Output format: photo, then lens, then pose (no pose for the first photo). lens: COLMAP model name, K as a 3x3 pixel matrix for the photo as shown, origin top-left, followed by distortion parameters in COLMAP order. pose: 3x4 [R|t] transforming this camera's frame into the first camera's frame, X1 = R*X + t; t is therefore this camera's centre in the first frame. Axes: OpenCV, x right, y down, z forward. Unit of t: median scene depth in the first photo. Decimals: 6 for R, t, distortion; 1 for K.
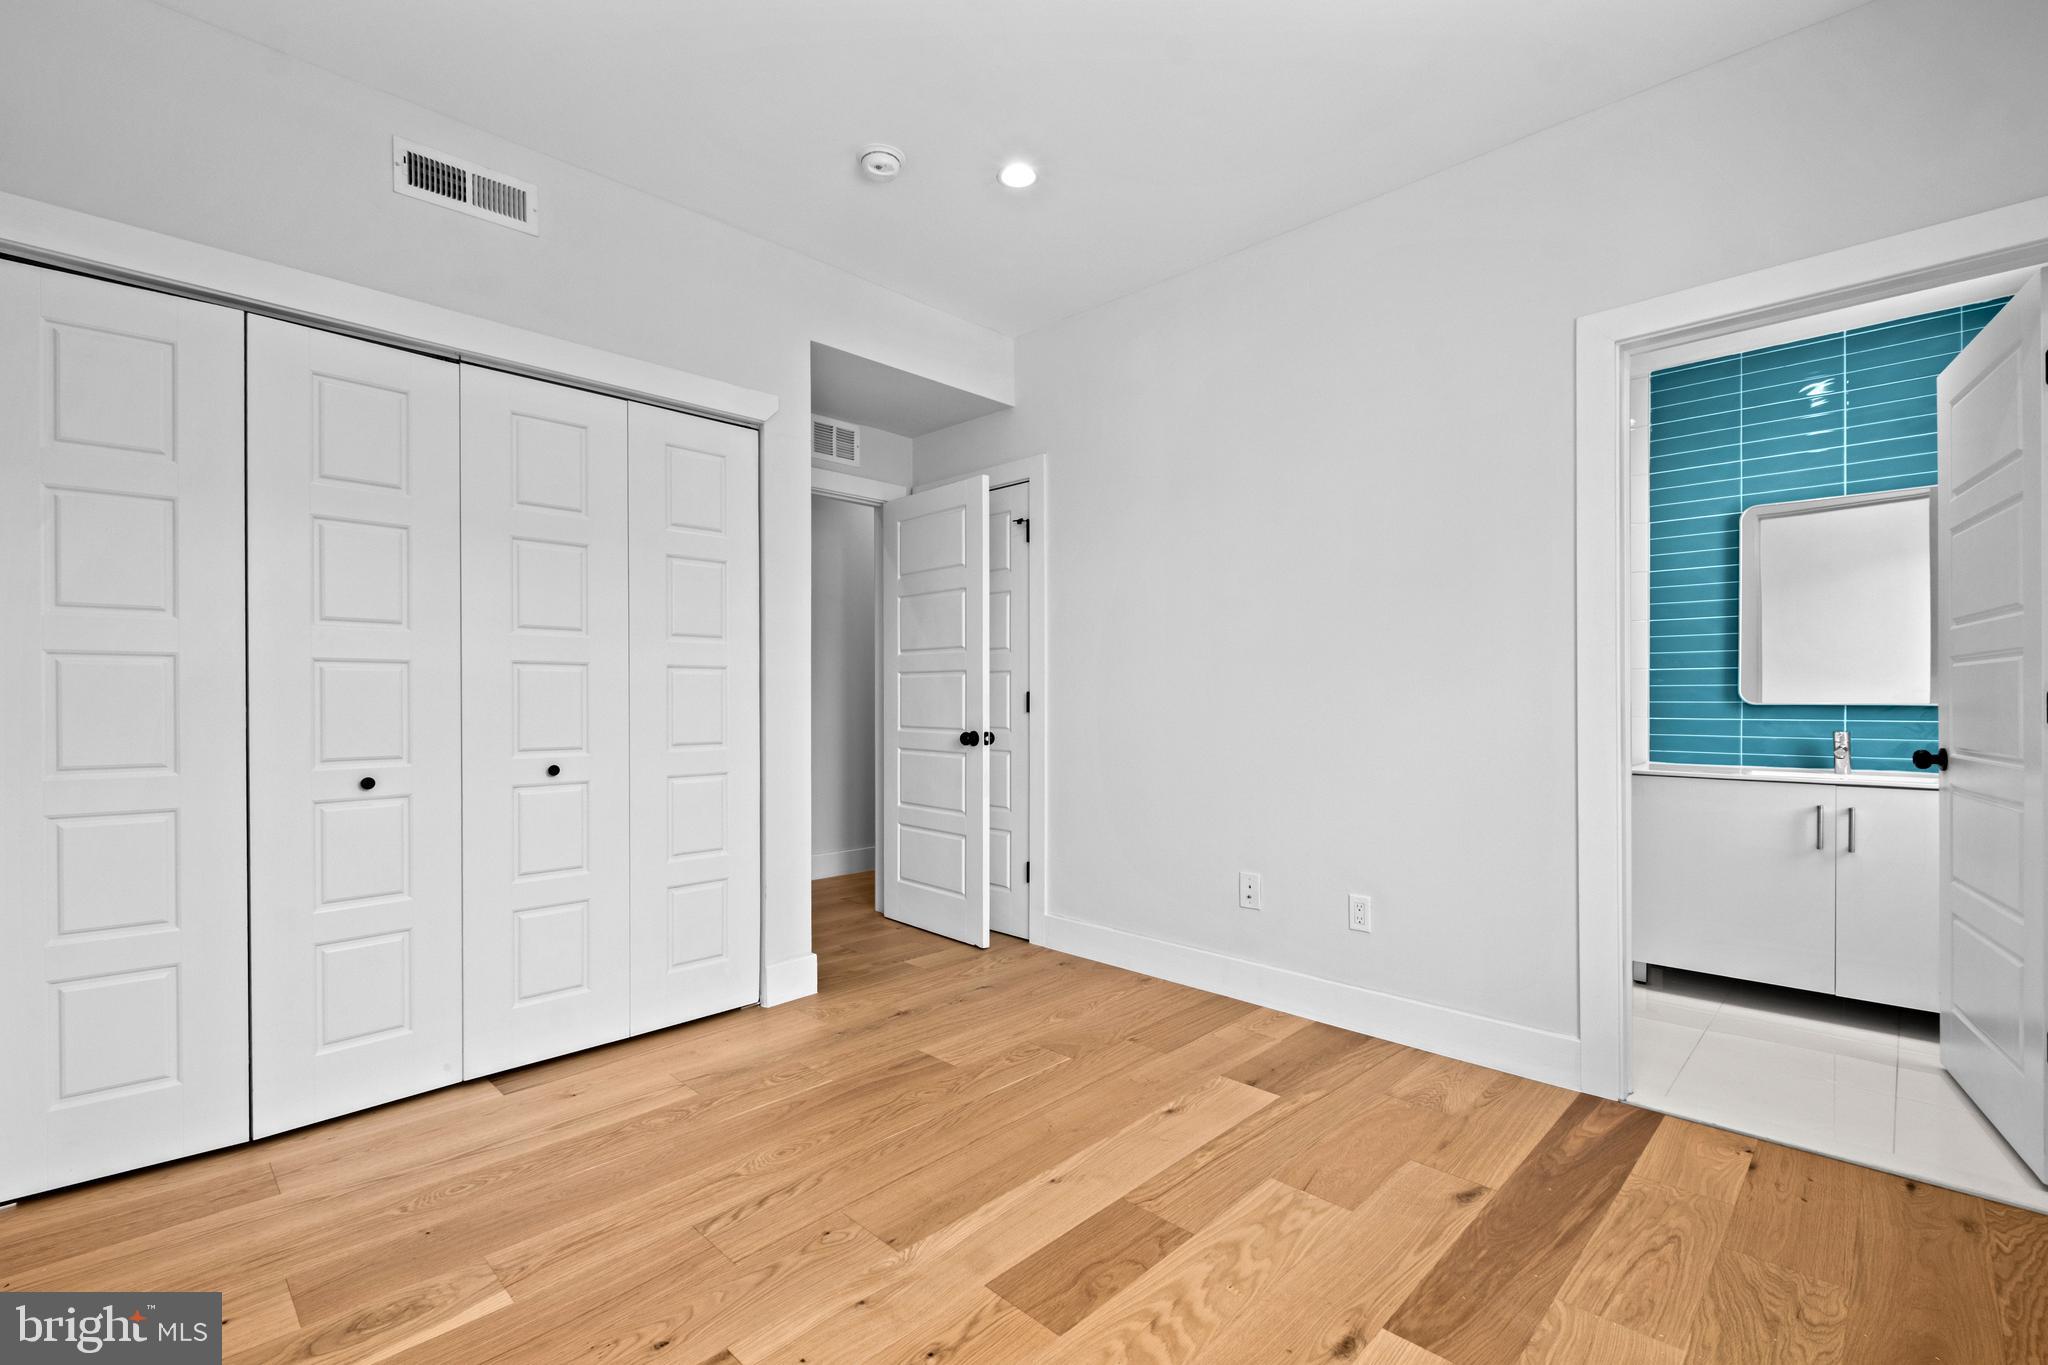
lens RADIAL K [[901.7, 0, 1027.4], [0, 901.7, 689.1], [0, 0, 1]] dist [-0.002284, -0.000687]
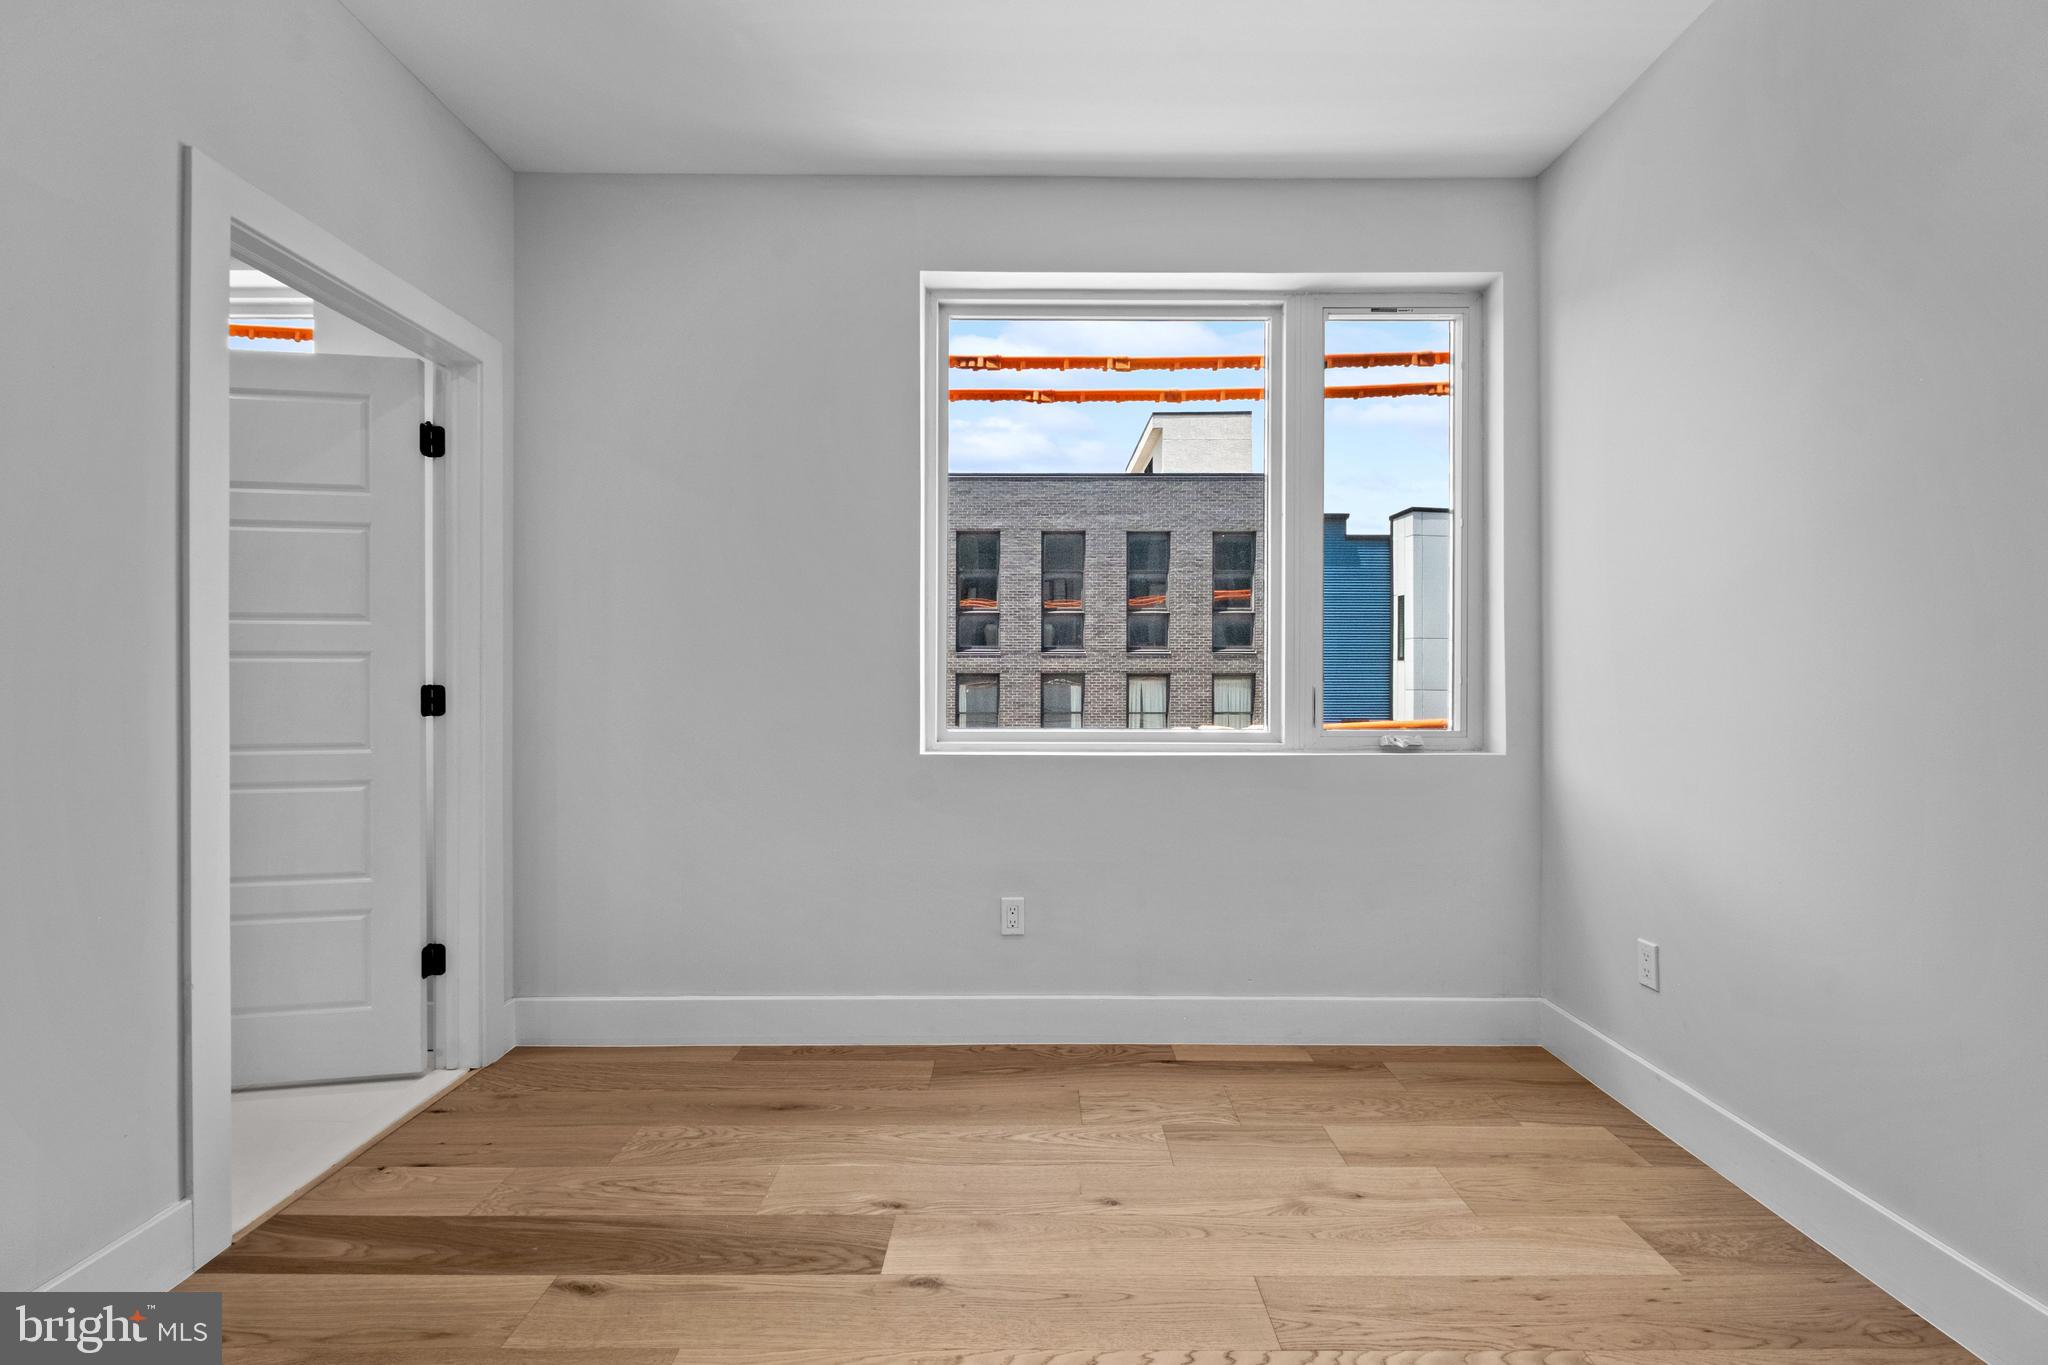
lens RADIAL K [[901.7, 0, 1027.4], [0, 901.7, 689.1], [0, 0, 1]] dist [-0.002284, -0.000687]
pose [[-0.693122, 0.002675, 0.720815, -0.425240], [0.001462, 0.999996, -0.002304, 0.006868], [-0.720819, -0.000543, -0.693123, 1.353708]]
